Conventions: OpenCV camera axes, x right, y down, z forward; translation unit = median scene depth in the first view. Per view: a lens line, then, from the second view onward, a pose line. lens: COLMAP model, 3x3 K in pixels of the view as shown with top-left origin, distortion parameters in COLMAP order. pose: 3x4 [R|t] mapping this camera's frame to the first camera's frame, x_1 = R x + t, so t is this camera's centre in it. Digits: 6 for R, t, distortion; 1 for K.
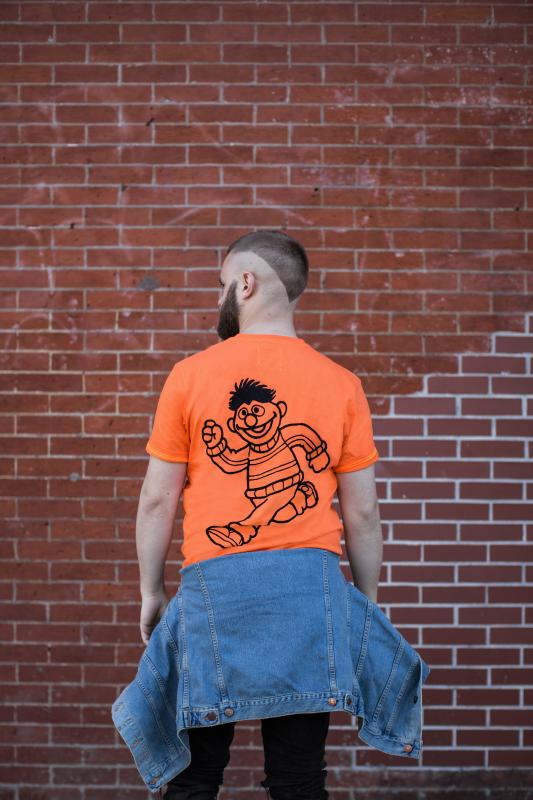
lens RADIAL K [[1174.6, 0, 266.5], [0, 1174.6, 400.0], [0, 0, 1]] dist [0.006329, 0.049575]
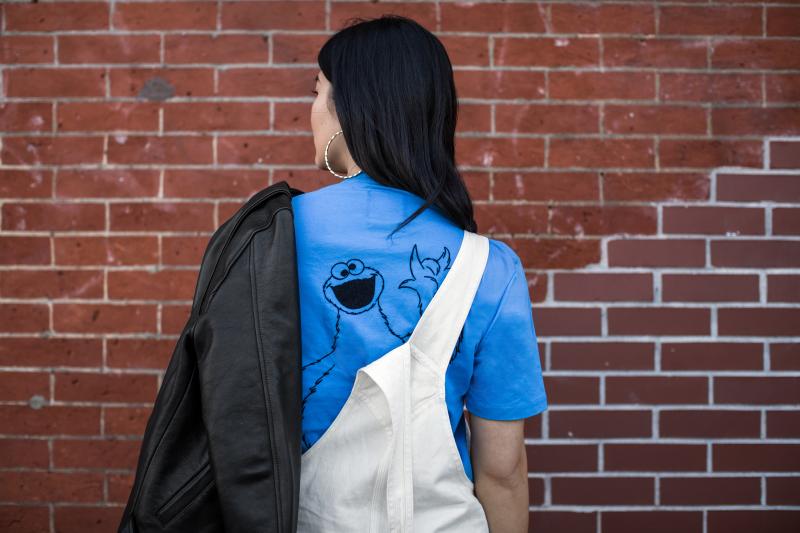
lens RADIAL K [[1174.6, 0, 400.0], [0, 1174.6, 266.5], [0, 0, 1]] dist [0.006329, 0.049575]
pose [[0.999469, -0.001592, 0.032543, 0.007982], [0.001586, 0.999999, 0.000216, -0.006137], [-0.032544, -0.000164, 0.999470, 0.384896]]
